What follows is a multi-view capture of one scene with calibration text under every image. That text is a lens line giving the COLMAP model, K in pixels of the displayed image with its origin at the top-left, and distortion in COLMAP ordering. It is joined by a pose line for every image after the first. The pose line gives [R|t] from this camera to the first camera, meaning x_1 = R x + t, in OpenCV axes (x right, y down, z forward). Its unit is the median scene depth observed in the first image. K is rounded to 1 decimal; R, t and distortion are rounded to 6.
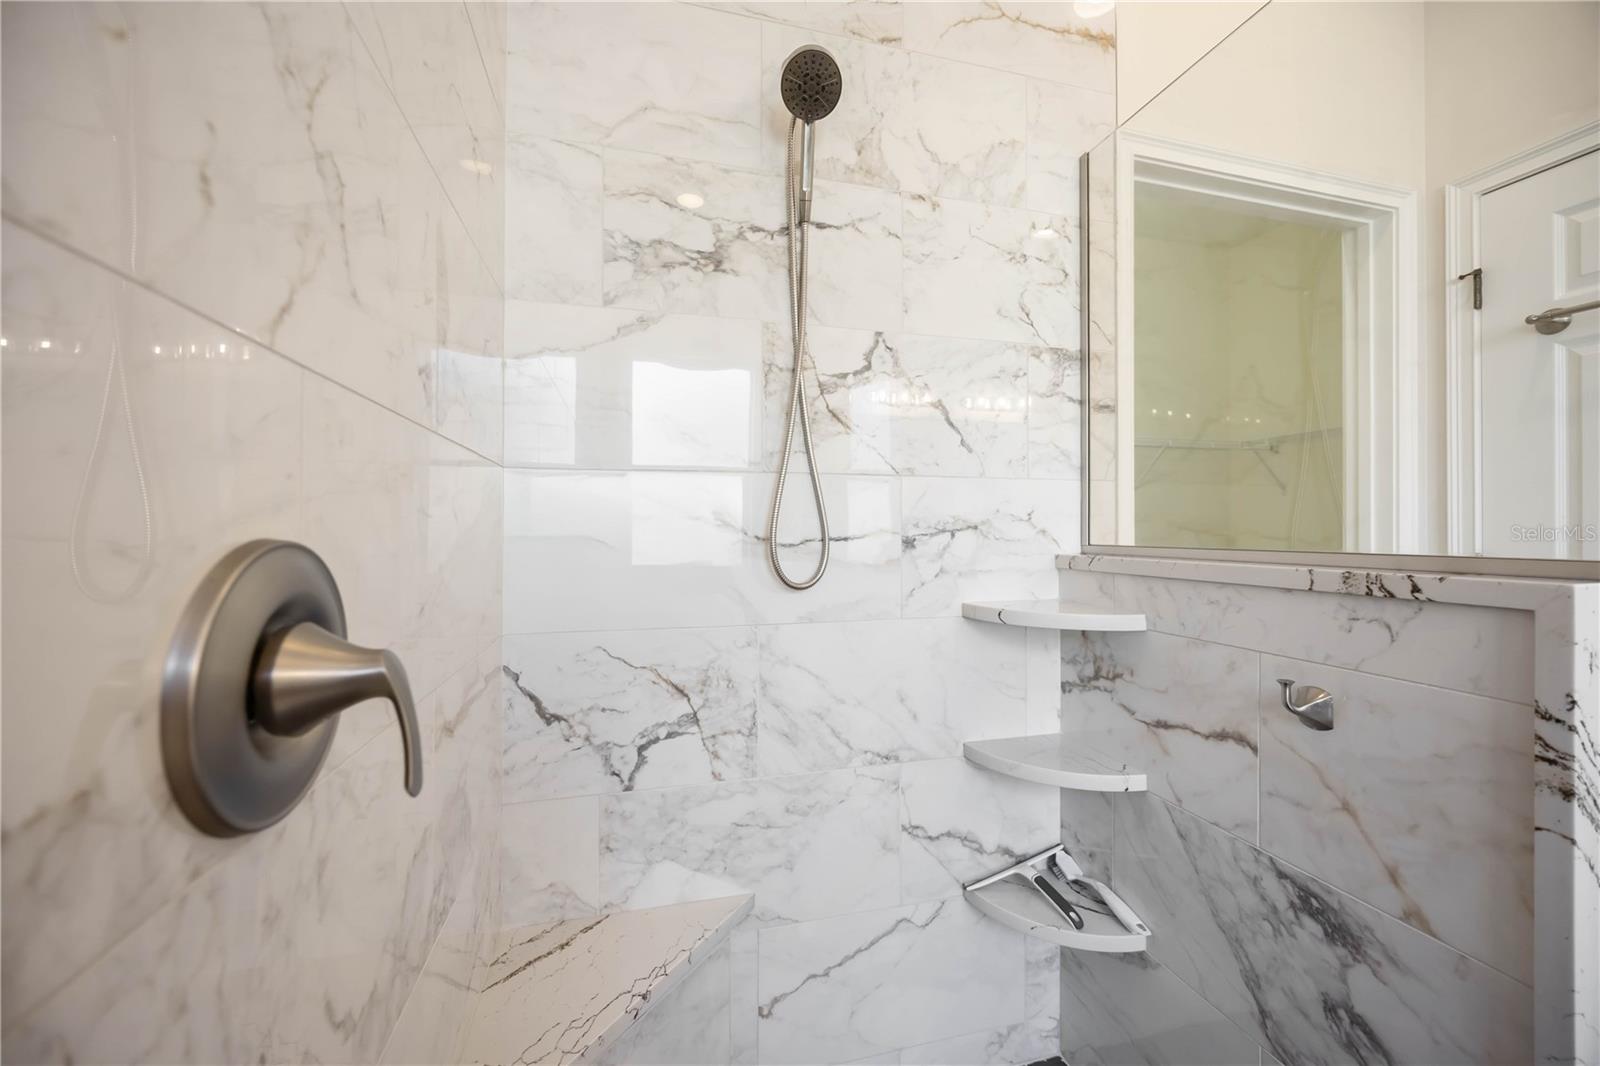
lens RADIAL K [[631.2, 0, 798.6], [0, 631.2, 532.5], [0, 0, 1]] dist [0.001593, 0.000426]
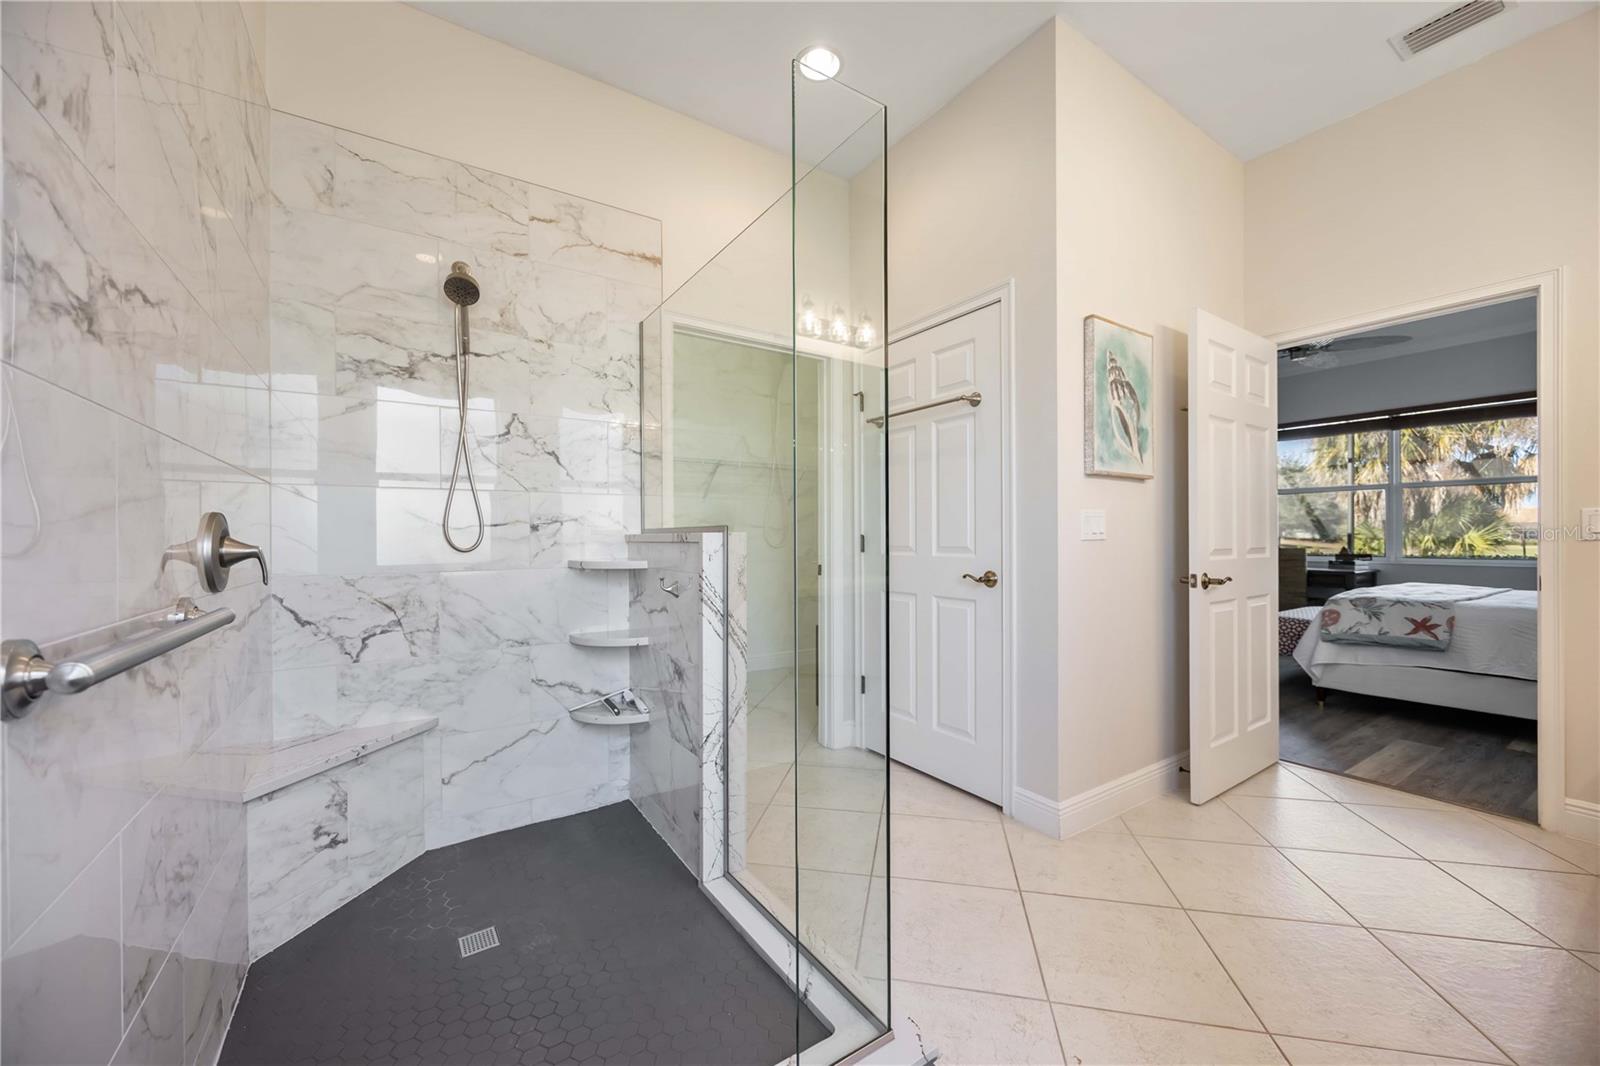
lens RADIAL K [[604.2, 0, 791.6], [0, 604.2, 540.7], [0, 0, 1]] dist [0.002496, 0.000176]
pose [[0.948622, -0.009243, 0.316276, 0.347943], [0.007351, 0.999947, 0.007173, 0.049943], [-0.316325, -0.004479, 0.948640, -0.980190]]
